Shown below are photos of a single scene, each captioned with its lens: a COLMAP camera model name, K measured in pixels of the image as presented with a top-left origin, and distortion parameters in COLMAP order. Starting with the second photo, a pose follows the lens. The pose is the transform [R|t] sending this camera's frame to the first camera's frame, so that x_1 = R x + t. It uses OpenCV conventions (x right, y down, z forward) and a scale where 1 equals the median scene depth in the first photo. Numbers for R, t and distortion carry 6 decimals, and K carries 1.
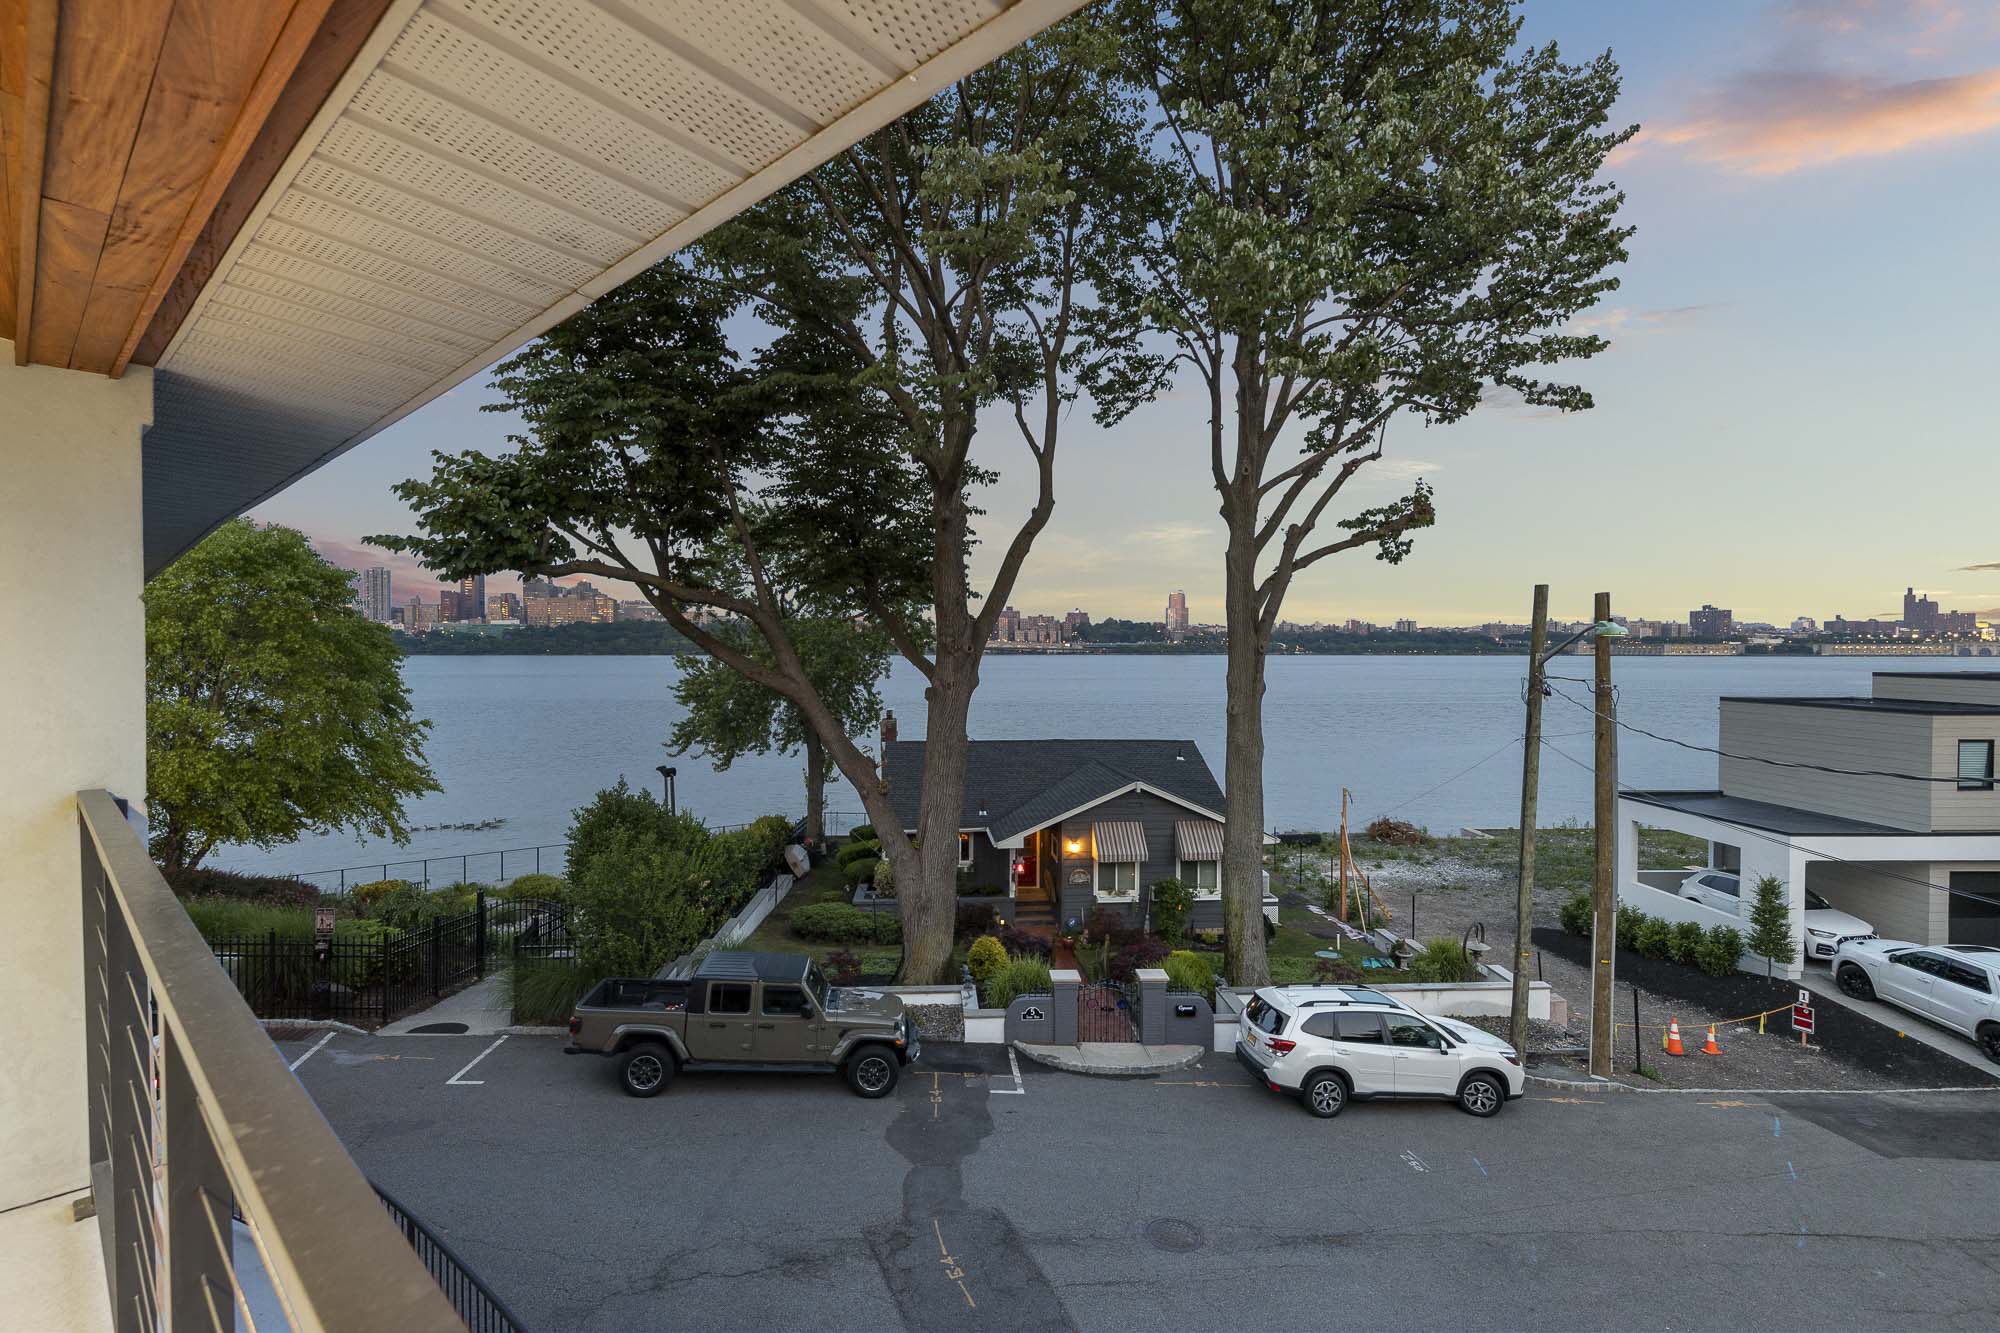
lens RADIAL K [[975.4, 0, 987.9], [0, 975.4, 664.7], [0, 0, 1]] dist [0.009381, -0.000185]
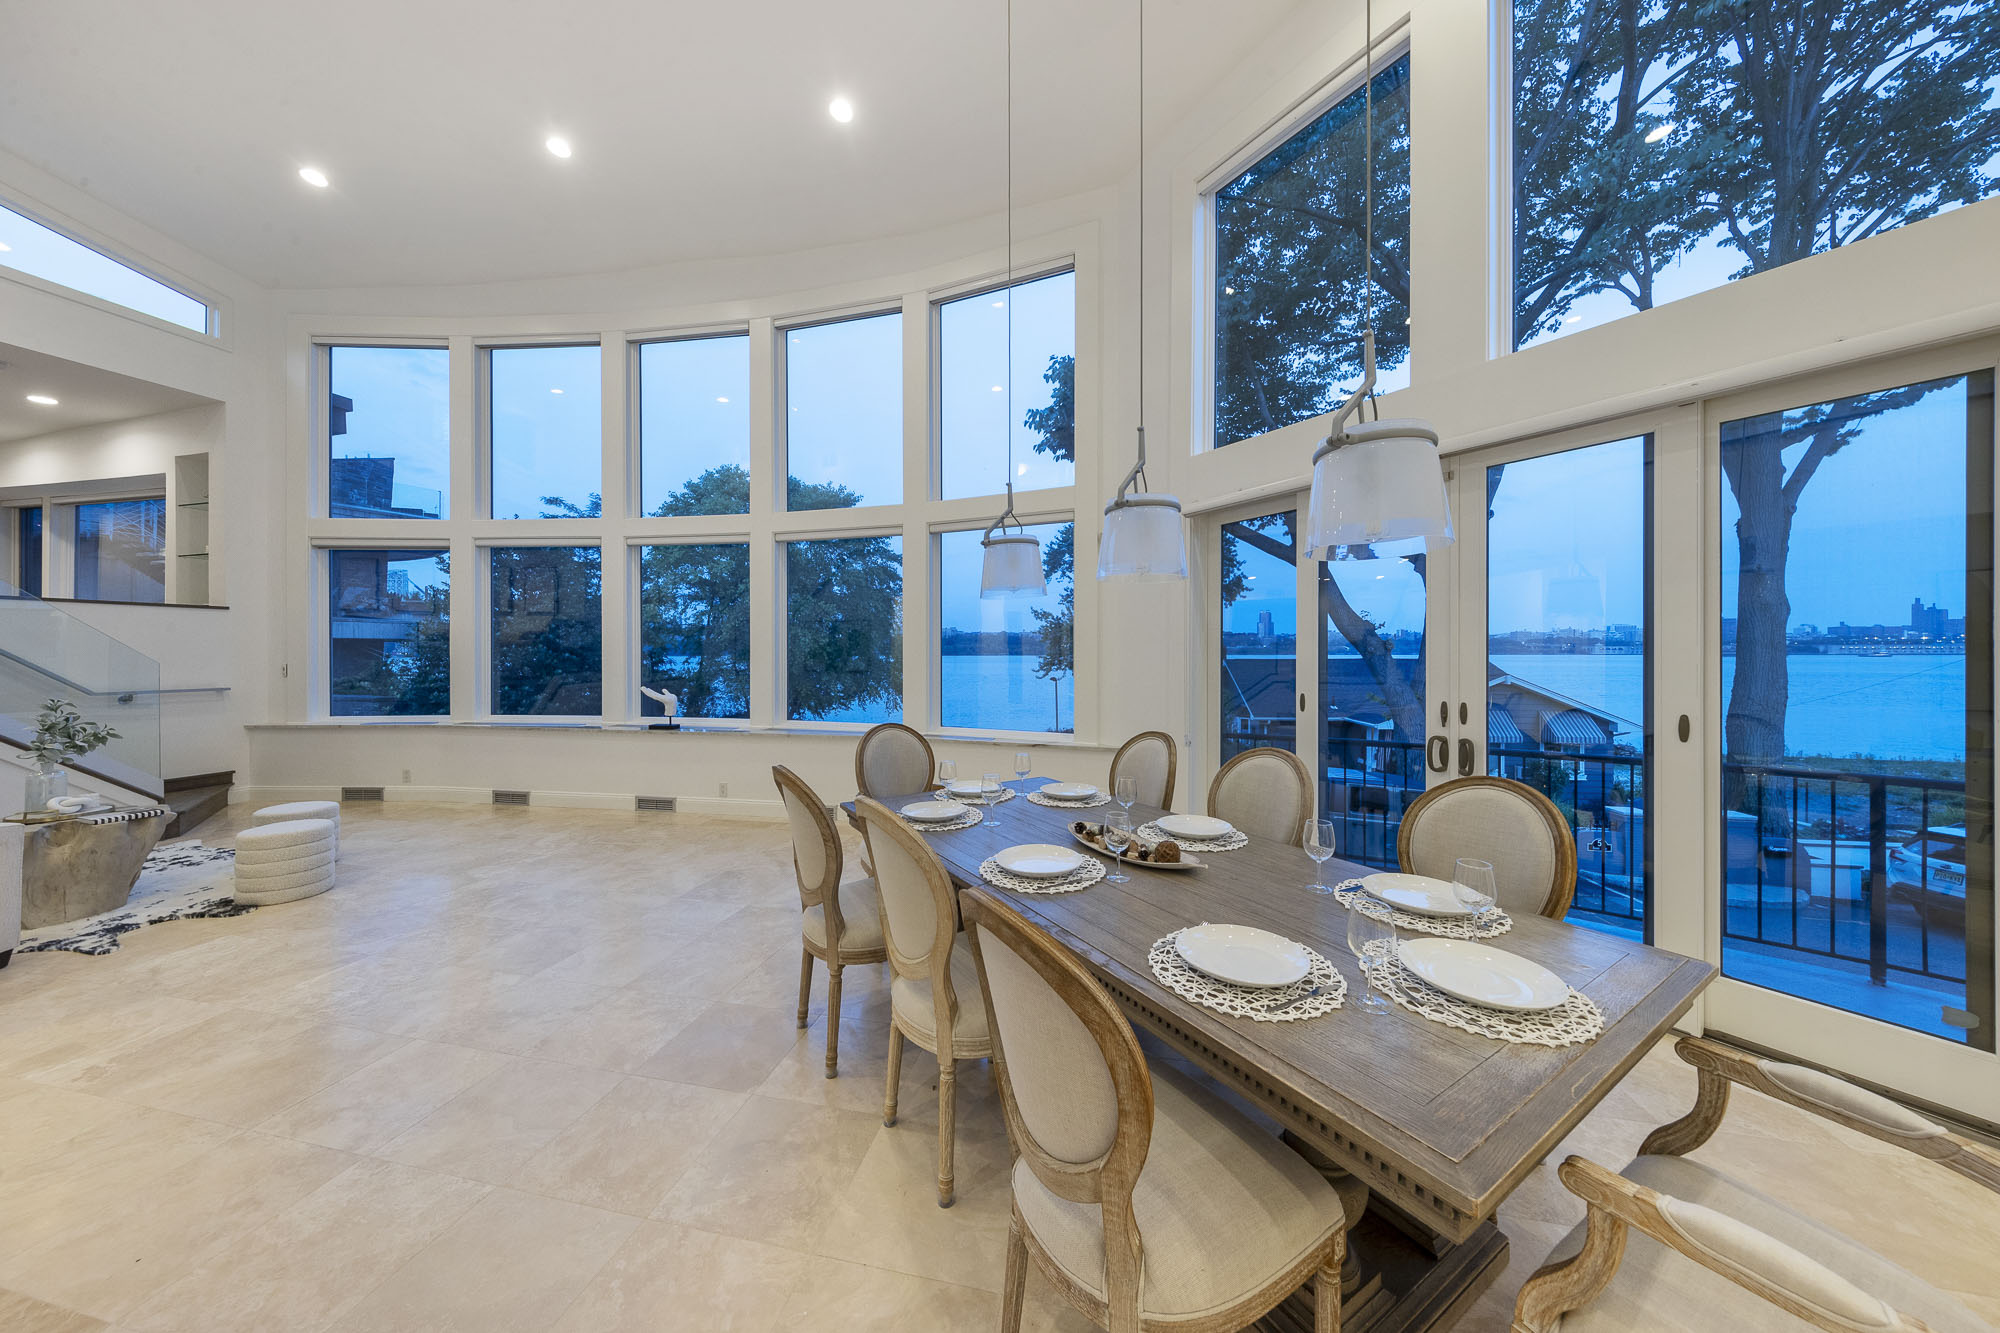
lens RADIAL K [[634.4, 0, 992.0], [0, 634.4, 657.5], [0, 0, 1]] dist [0.002834, -0.000703]
pose [[0.977532, -0.000052, -0.210786, -0.402061], [-0.001515, 0.999972, -0.007270, 0.146593], [0.210780, 0.007426, 0.977505, 0.177137]]
